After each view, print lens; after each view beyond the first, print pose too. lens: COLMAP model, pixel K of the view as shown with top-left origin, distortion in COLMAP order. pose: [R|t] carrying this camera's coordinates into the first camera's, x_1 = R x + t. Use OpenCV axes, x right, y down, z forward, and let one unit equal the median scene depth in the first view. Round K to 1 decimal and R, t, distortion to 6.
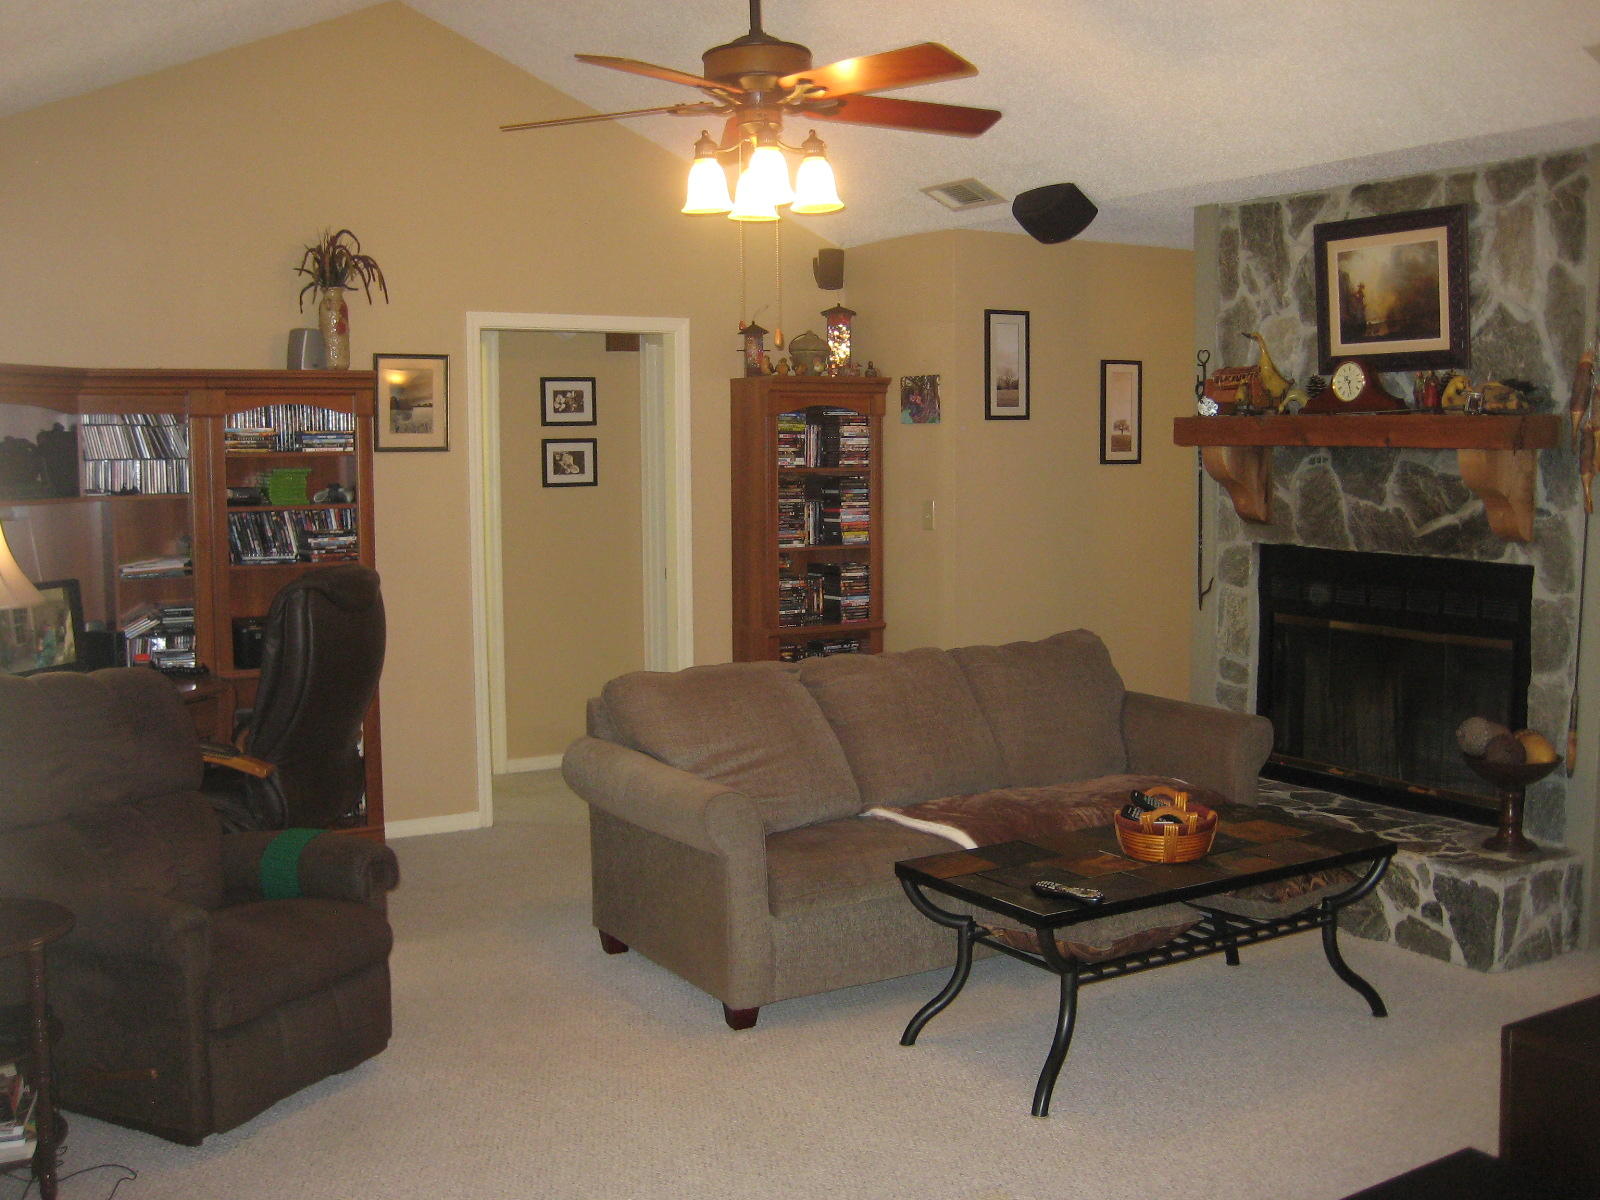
lens RADIAL K [[1720.8, 0, 822.7], [0, 1720.8, 603.3], [0, 0, 1]] dist [-0.144140, 0.184362]
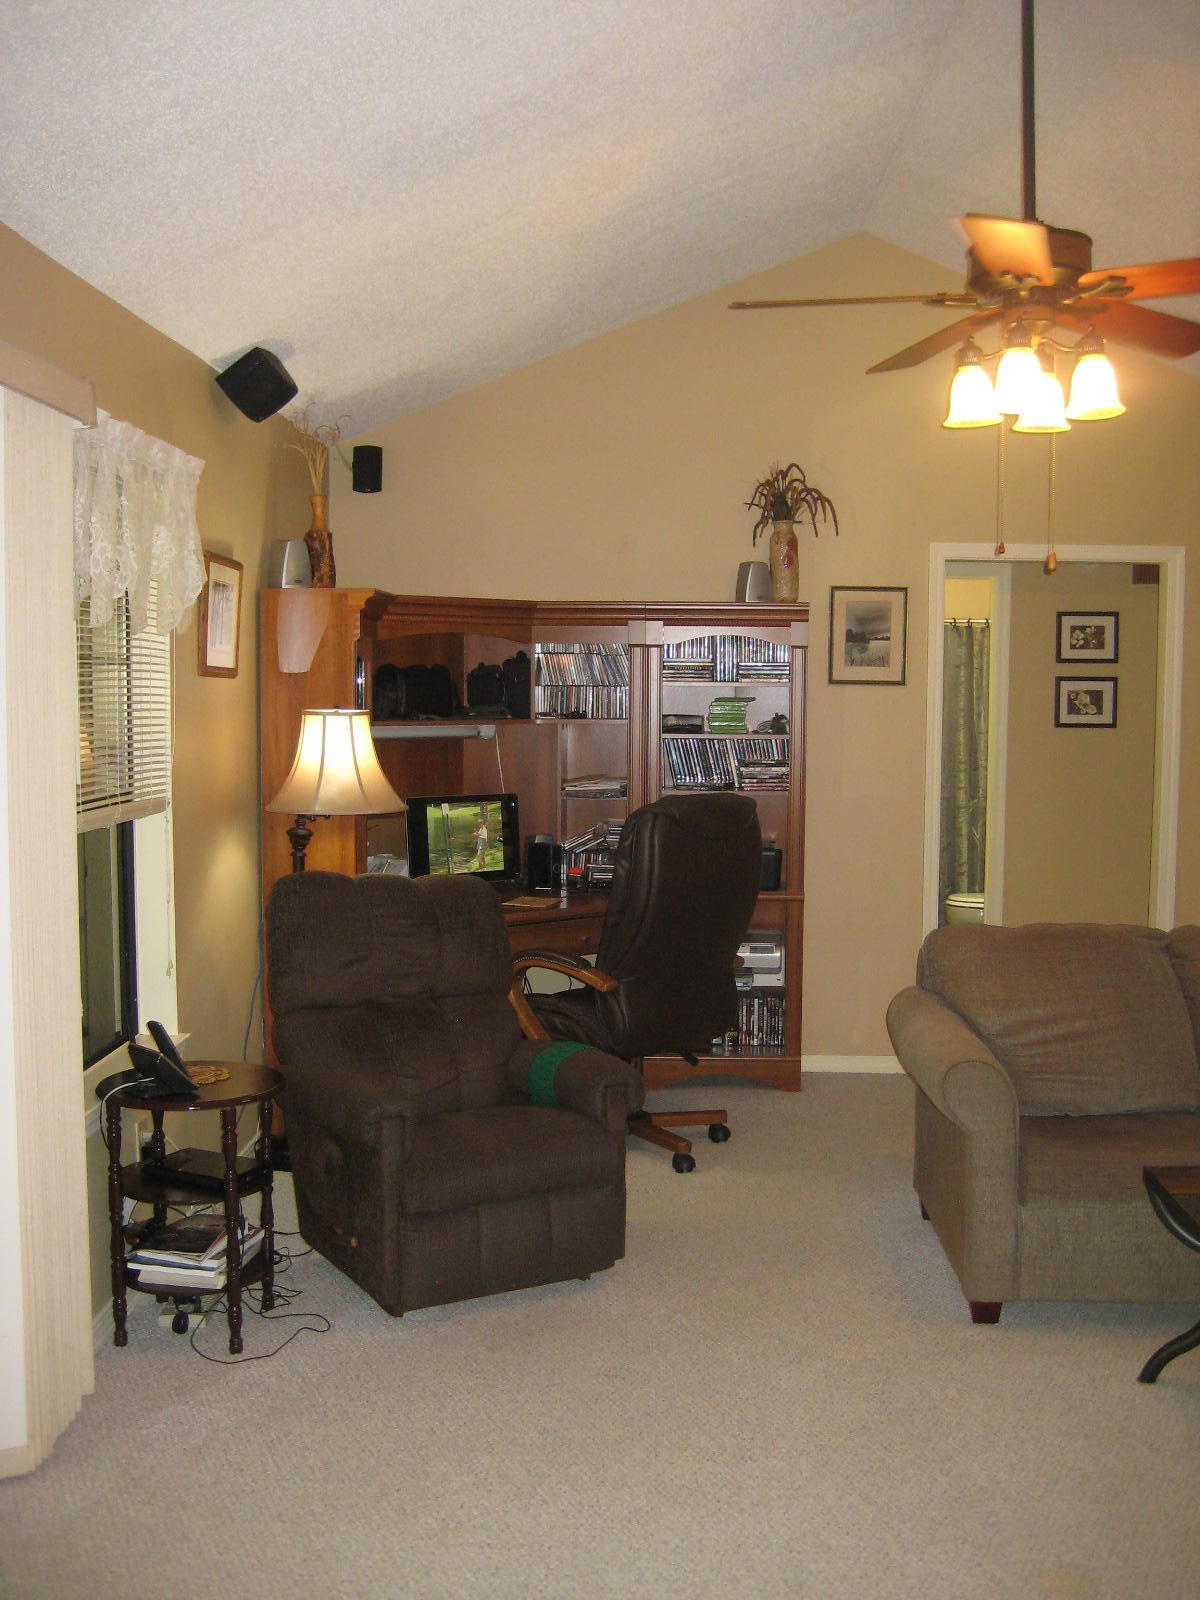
lens RADIAL K [[1720.8, 0, 598.2], [0, 1720.8, 810.4], [0, 0, 1]] dist [-0.144140, 0.184362]
pose [[0.826000, 0.054685, -0.561012, 0.200998], [-0.065901, 0.997826, 0.000236, -0.006576], [0.559805, 0.036776, 0.827808, 0.097862]]
